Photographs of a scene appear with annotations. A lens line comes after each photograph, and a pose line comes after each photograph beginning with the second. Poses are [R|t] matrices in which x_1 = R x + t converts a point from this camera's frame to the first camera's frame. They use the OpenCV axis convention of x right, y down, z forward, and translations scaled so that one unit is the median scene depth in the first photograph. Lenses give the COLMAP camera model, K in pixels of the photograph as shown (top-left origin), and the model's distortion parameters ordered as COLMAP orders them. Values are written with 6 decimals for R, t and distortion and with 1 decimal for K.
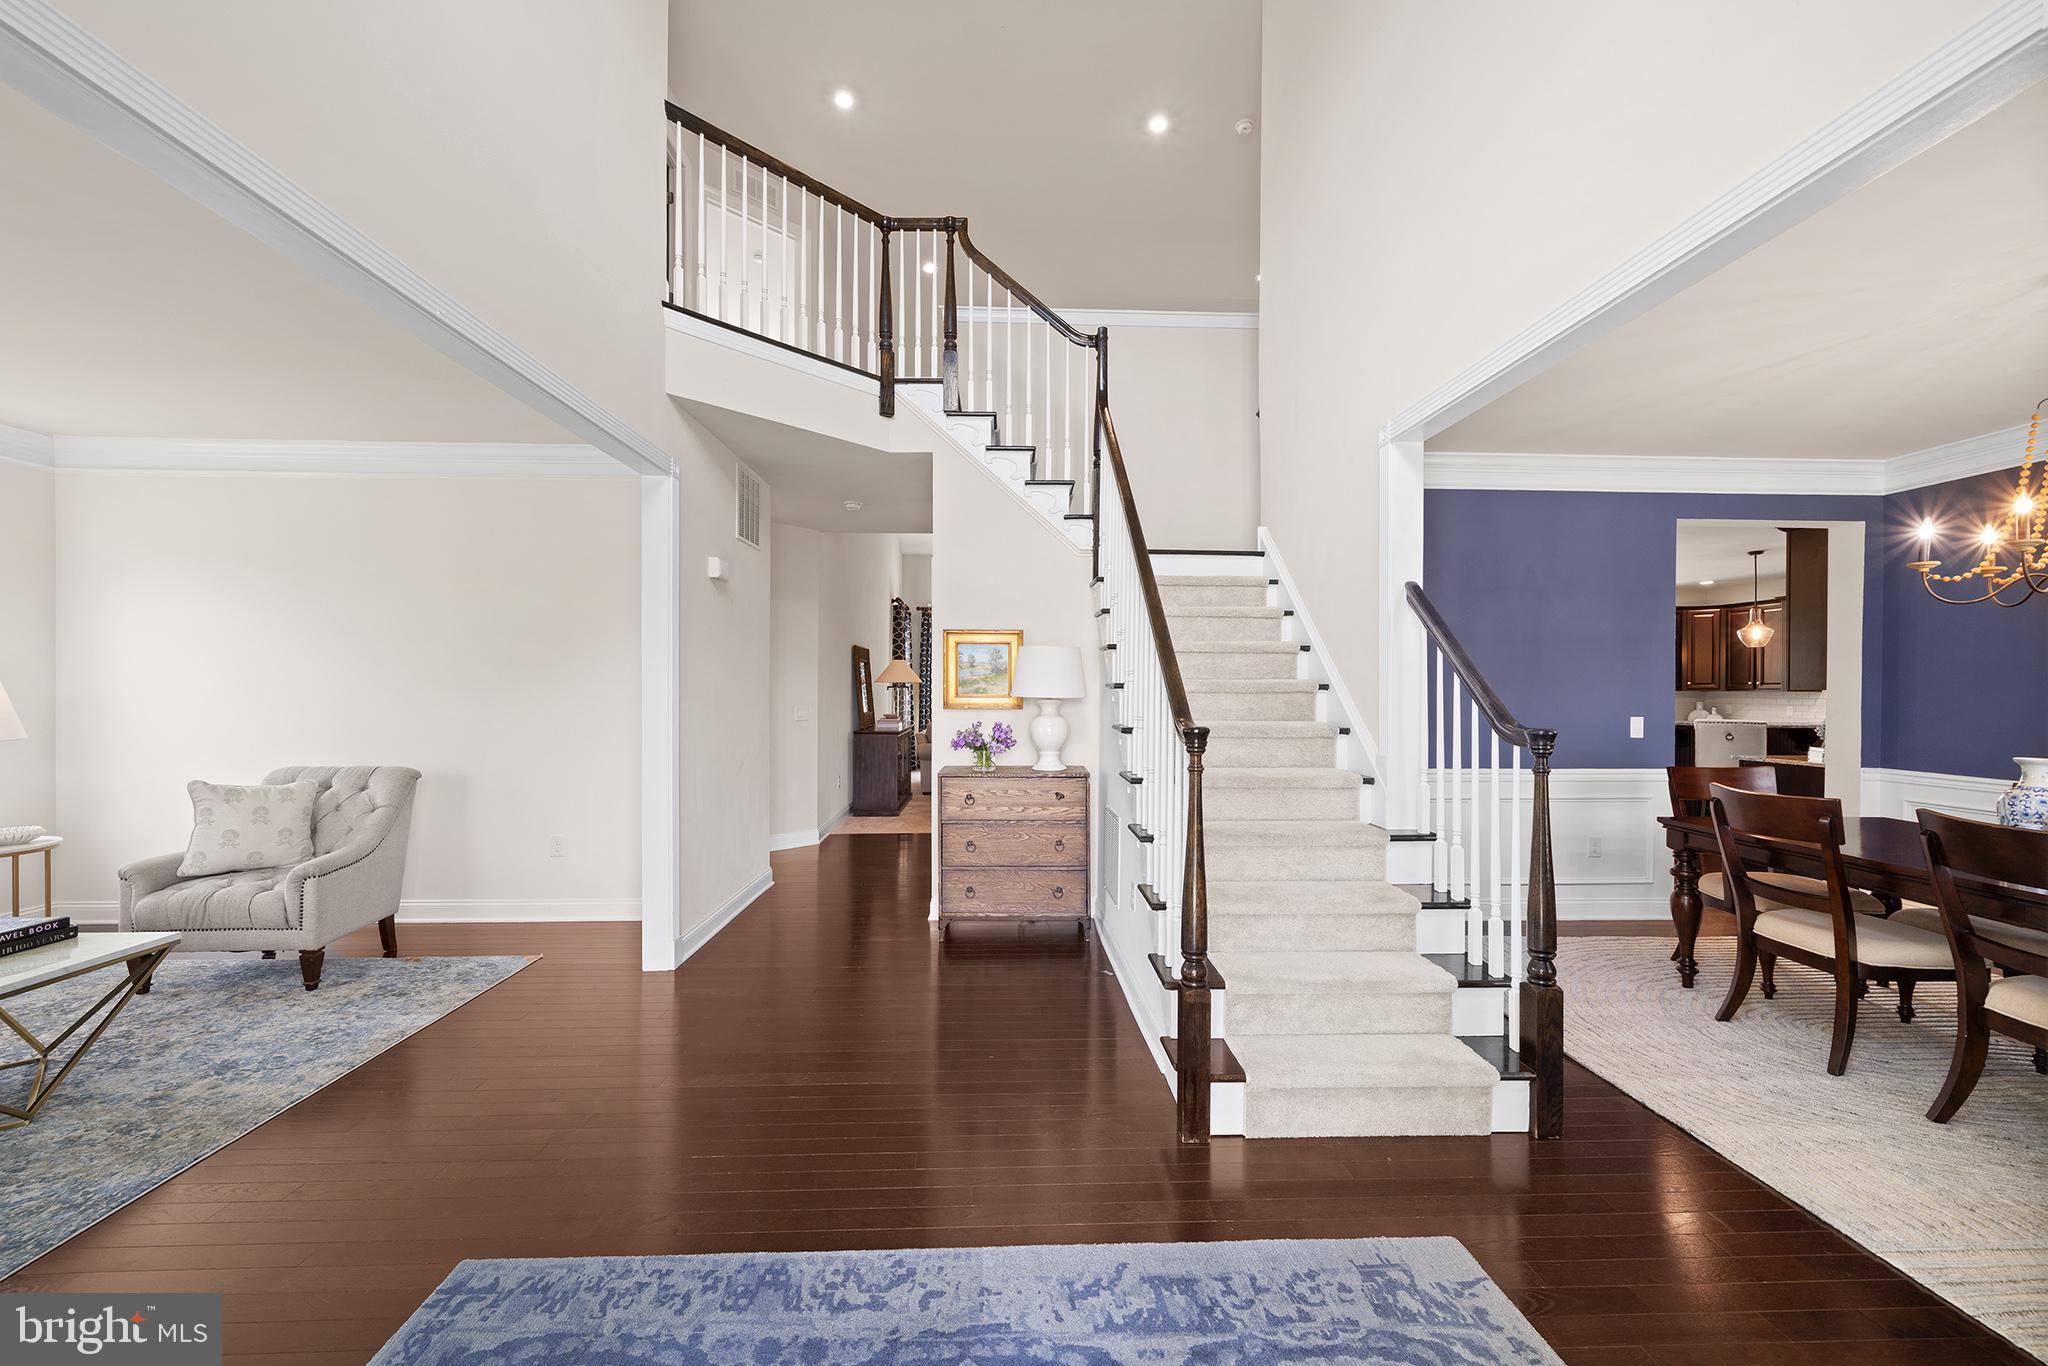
lens RADIAL K [[797.7, 0, 1022.0], [0, 797.7, 687.2], [0, 0, 1]] dist [-0.002351, 0.000209]
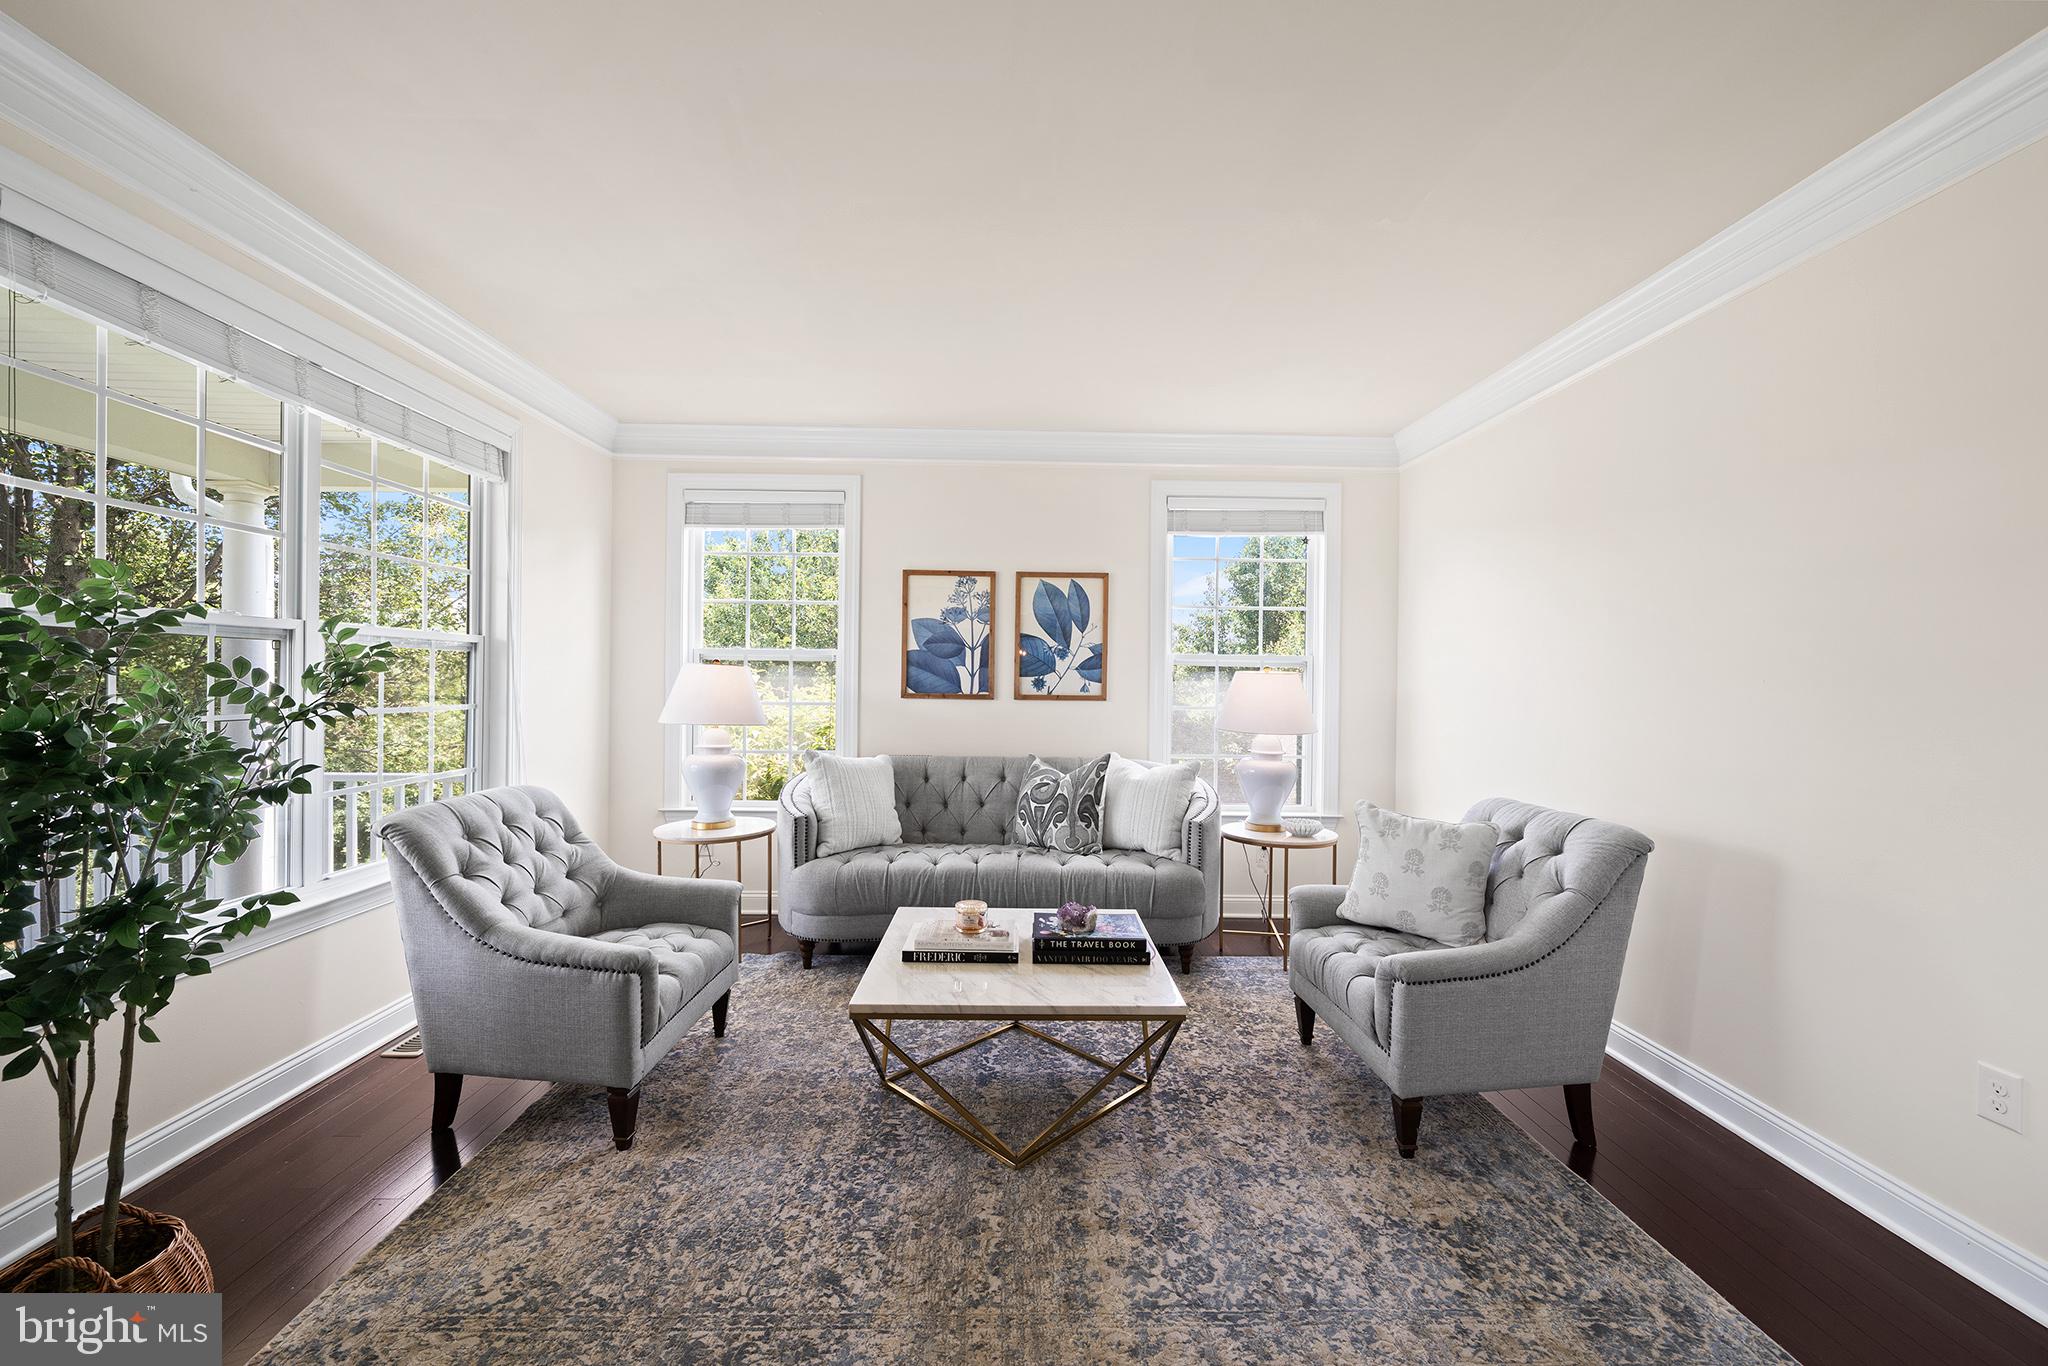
lens RADIAL K [[797.7, 0, 1020.7], [0, 797.7, 686.4], [0, 0, 1]] dist [-0.002351, 0.000209]
pose [[-0.015800, 0.001574, -0.999874, -0.234665], [-0.011285, 0.999935, 0.001752, 0.006093], [0.999811, 0.011311, -0.015781, 0.655598]]
